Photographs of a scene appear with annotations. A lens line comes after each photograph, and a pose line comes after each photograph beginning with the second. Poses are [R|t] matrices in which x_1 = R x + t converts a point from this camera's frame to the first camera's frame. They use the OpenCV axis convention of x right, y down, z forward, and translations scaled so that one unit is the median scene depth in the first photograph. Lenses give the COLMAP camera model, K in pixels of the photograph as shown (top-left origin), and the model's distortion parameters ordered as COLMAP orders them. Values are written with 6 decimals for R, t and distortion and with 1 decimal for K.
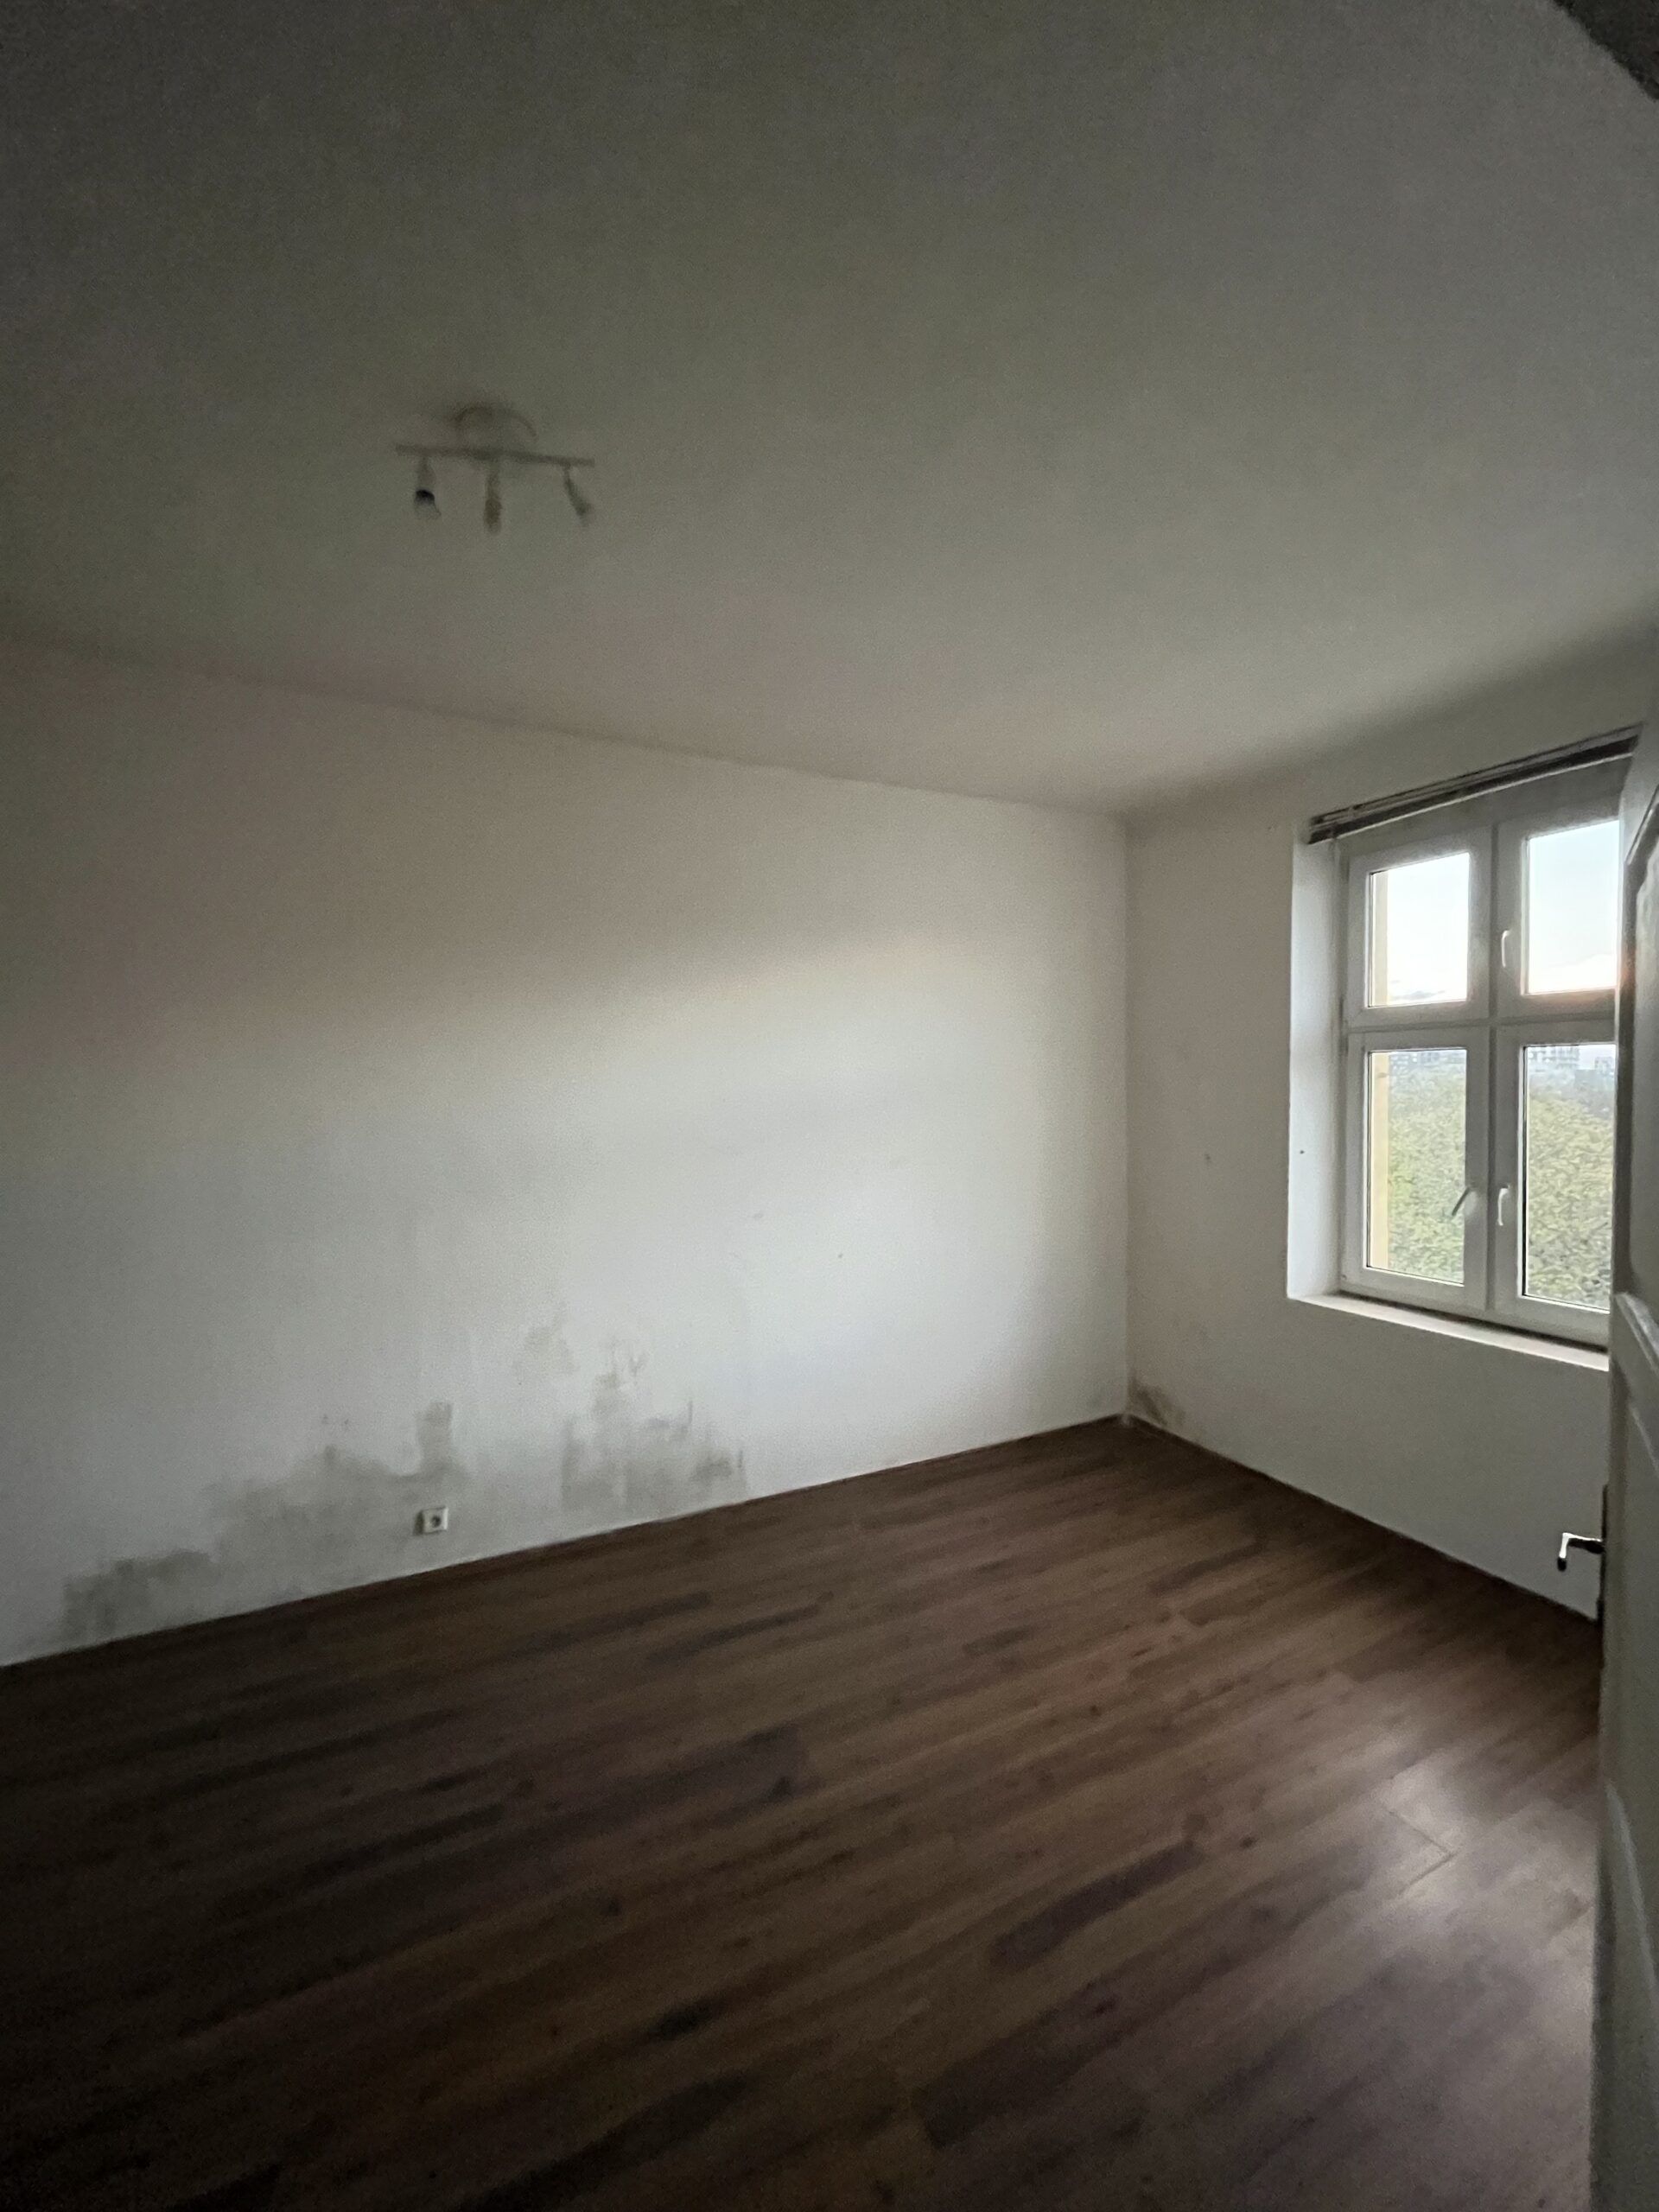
lens RADIAL K [[883.6, 0, 825.0], [0, 883.6, 1091.0], [0, 0, 1]] dist [0.000829, 0.000042]
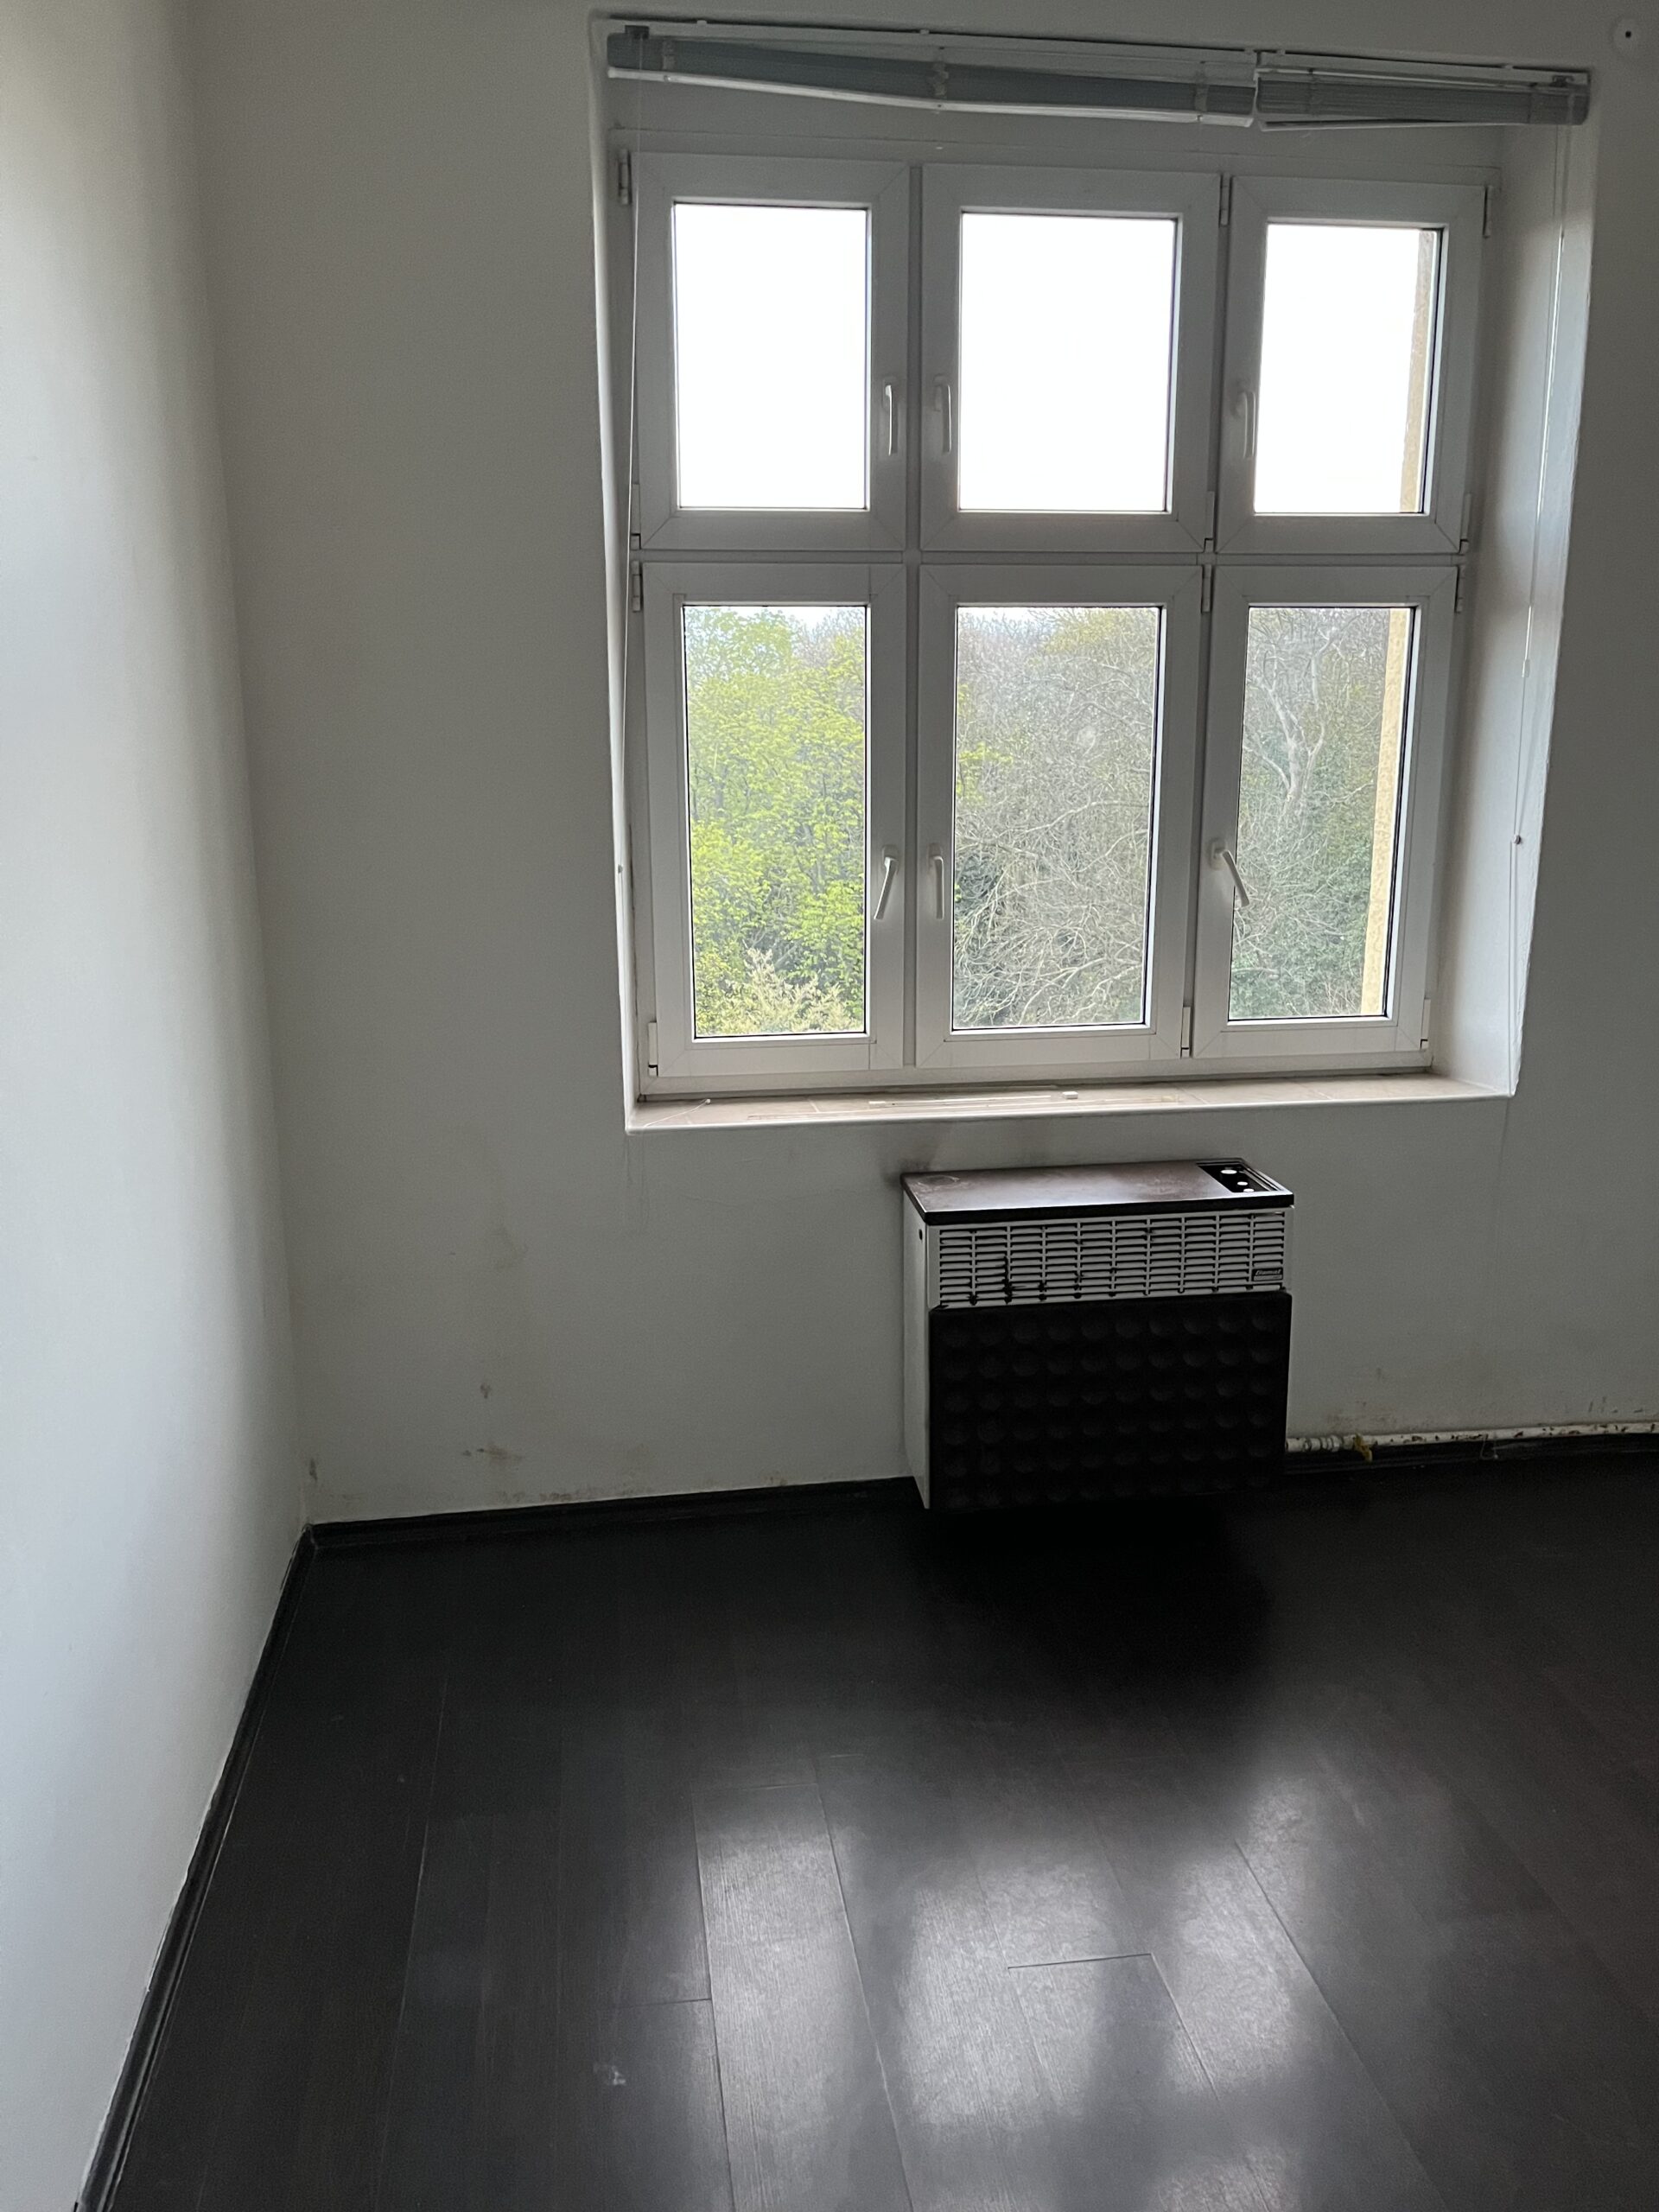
lens RADIAL K [[1720.7, 0, 823.0], [0, 1720.7, 1101.5], [0, 0, 1]] dist [-0.003509, -0.001805]
pose [[0.312594, -0.231421, 0.921265, -0.320767], [0.011937, 0.970749, 0.239801, -0.004887], [-0.949812, -0.063963, 0.306212, 0.677844]]
